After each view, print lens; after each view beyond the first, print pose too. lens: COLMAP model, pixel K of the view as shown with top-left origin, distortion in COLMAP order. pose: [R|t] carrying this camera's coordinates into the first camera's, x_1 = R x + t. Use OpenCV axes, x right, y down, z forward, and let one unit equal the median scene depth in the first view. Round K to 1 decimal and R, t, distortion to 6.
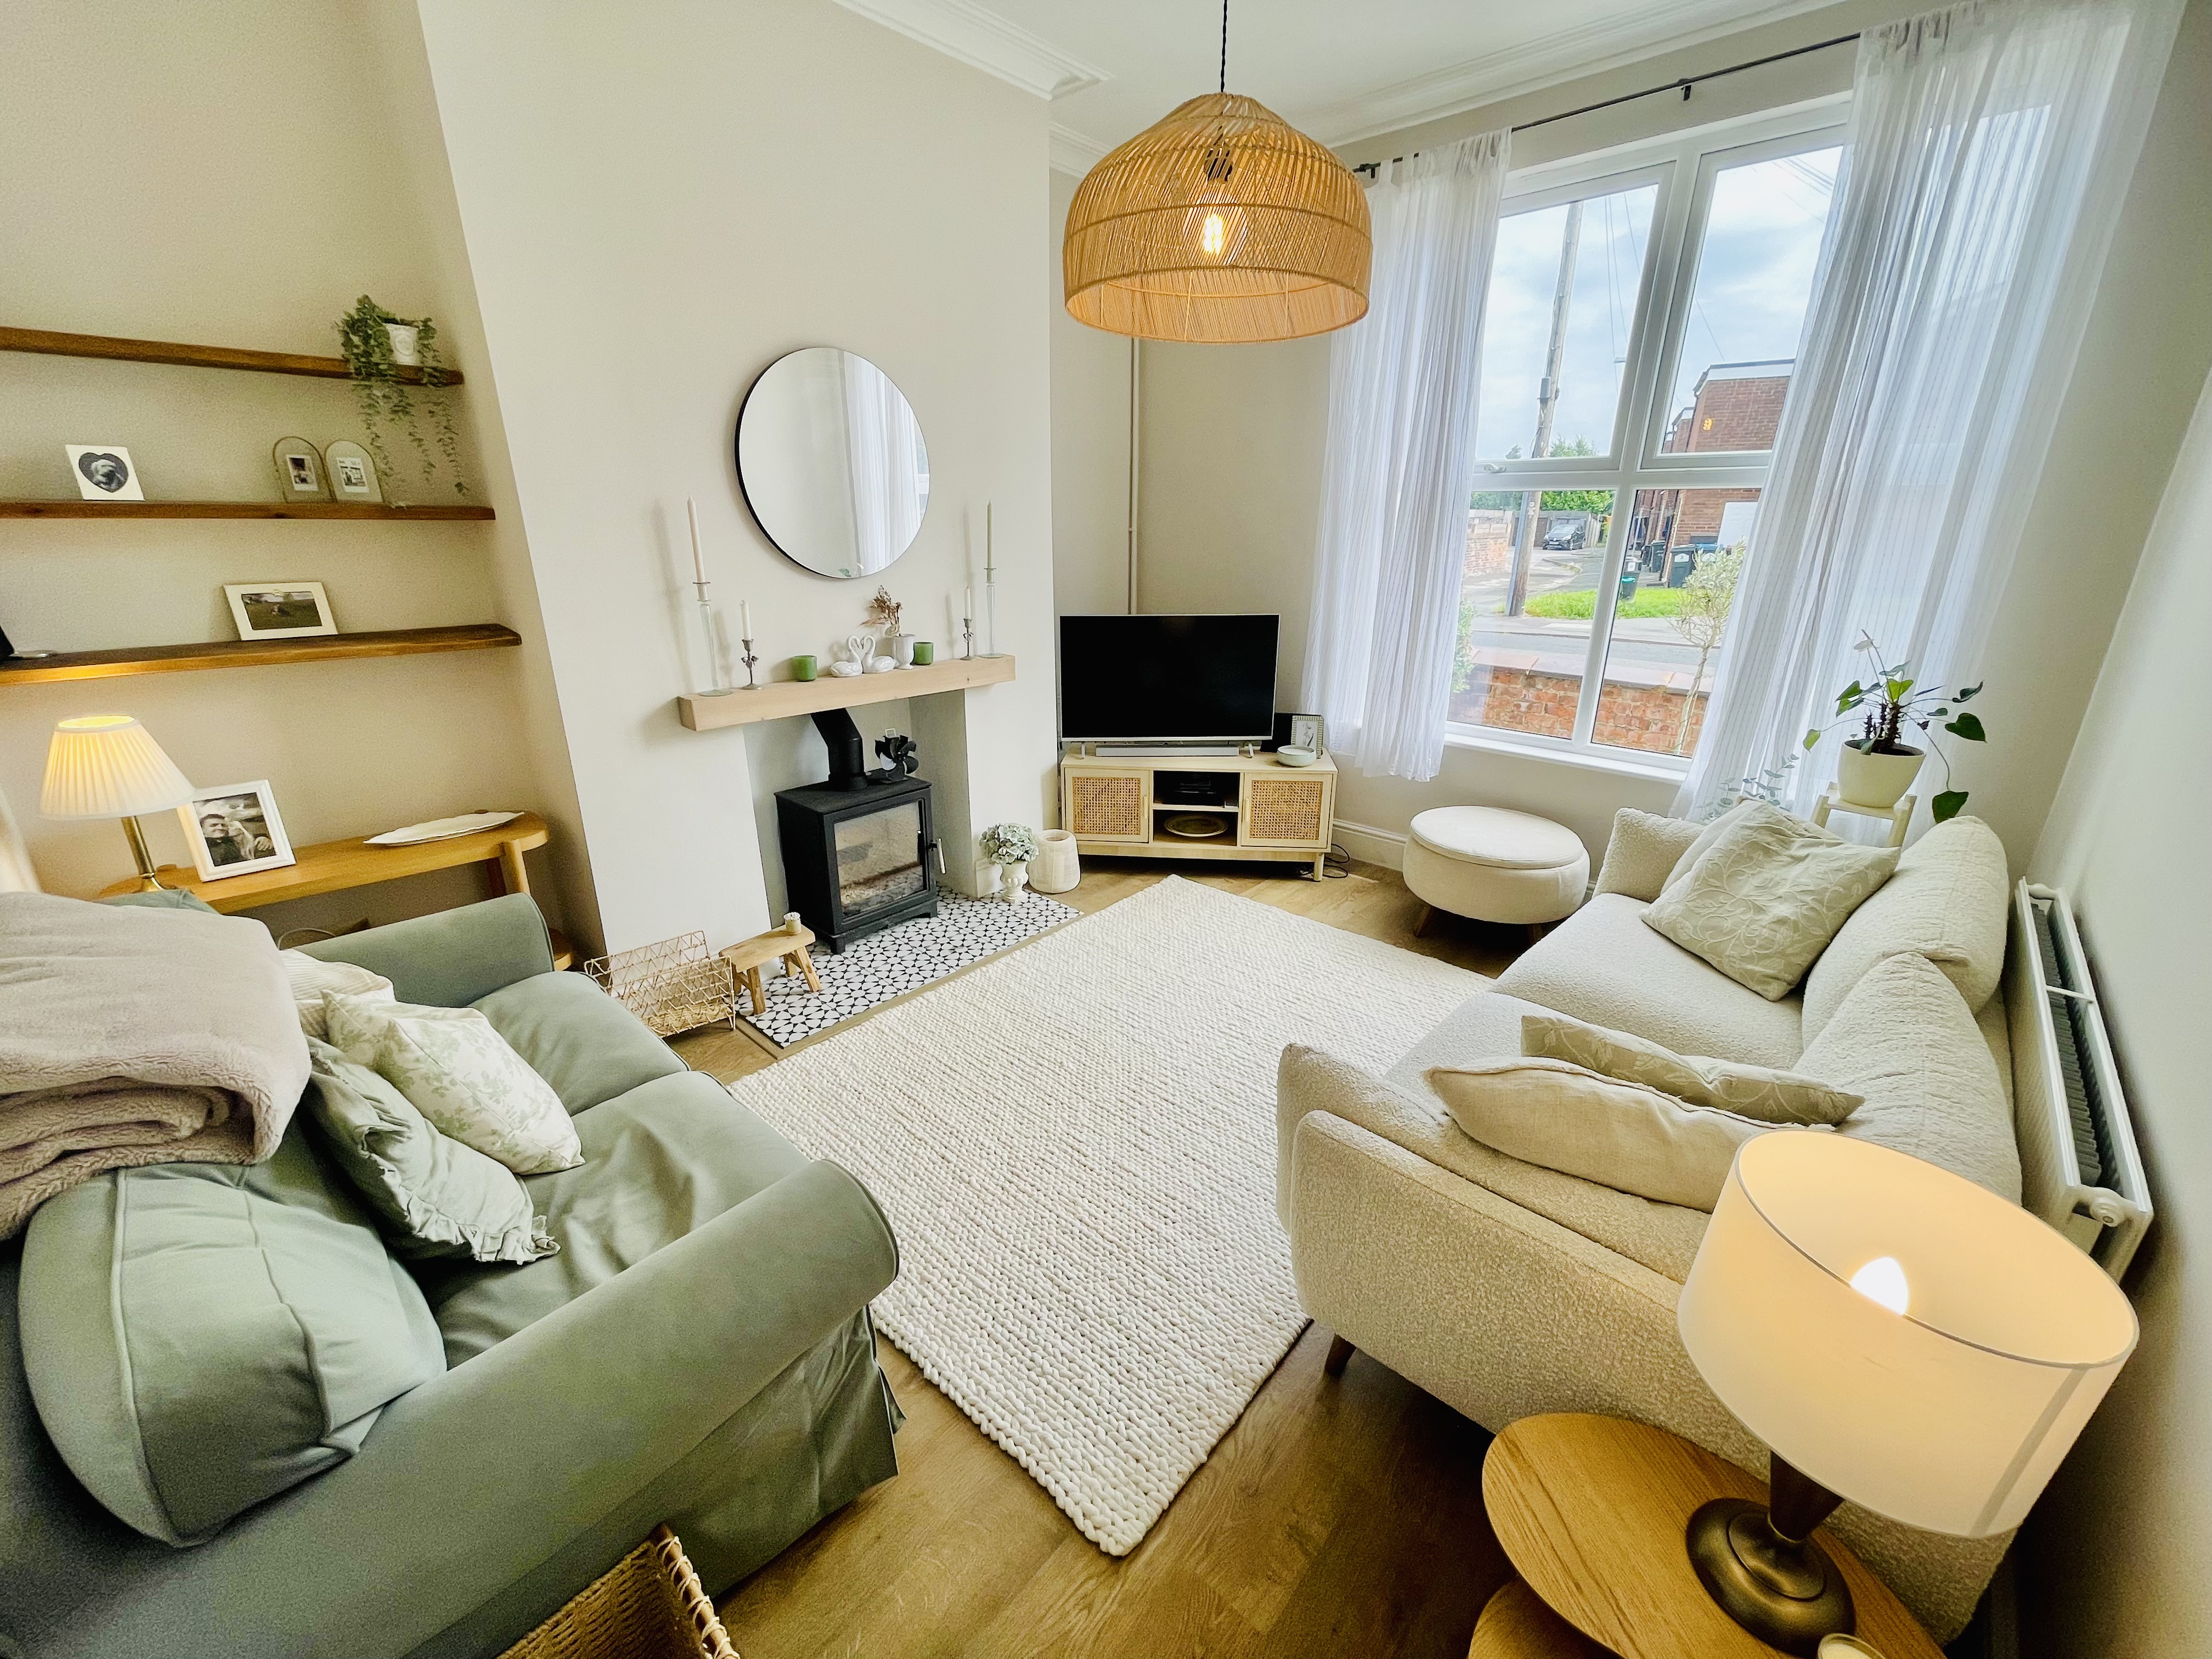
lens RADIAL K [[884.4, 0, 1103.5], [0, 884.4, 829.1], [0, 0, 1]] dist [-0.009843, 0.000579]
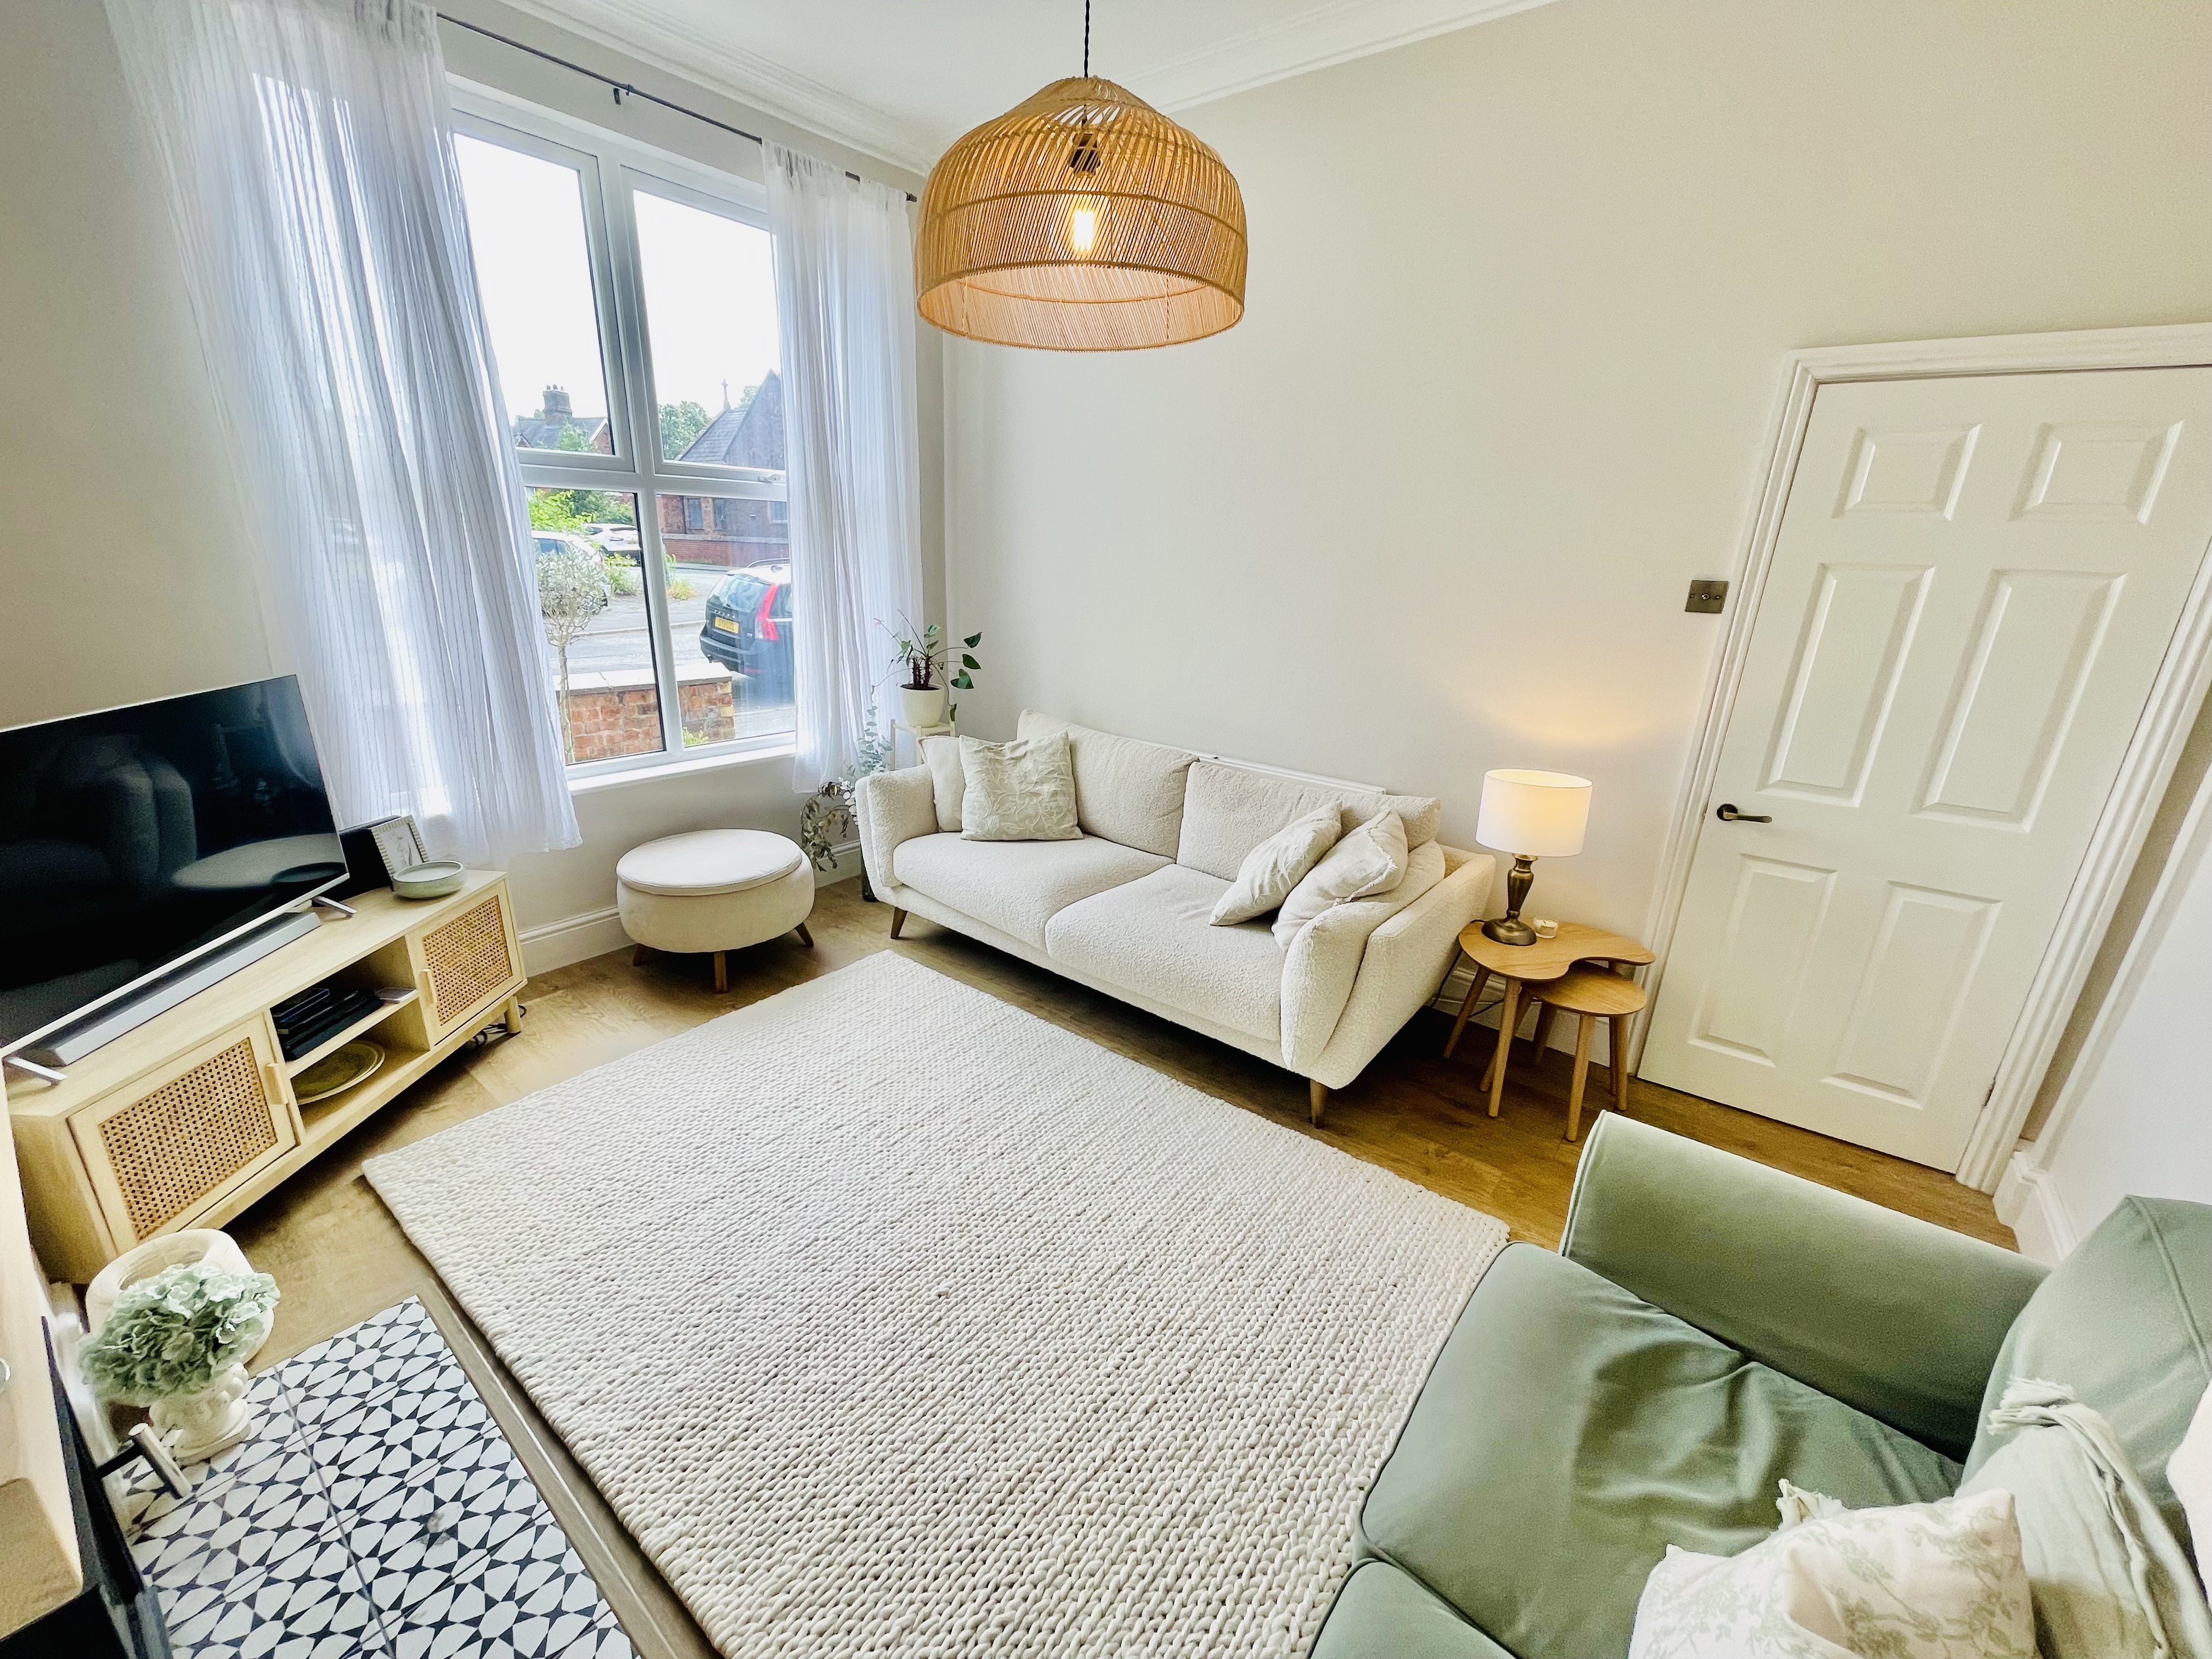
lens RADIAL K [[884.4, 0, 1103.5], [0, 884.4, 829.1], [0, 0, 1]] dist [-0.009843, 0.000579]
pose [[-0.084188, -0.306809, 0.948040, -0.506633], [0.293716, 0.901506, 0.317832, -0.212443], [-0.952178, 0.305212, 0.014219, 0.620170]]
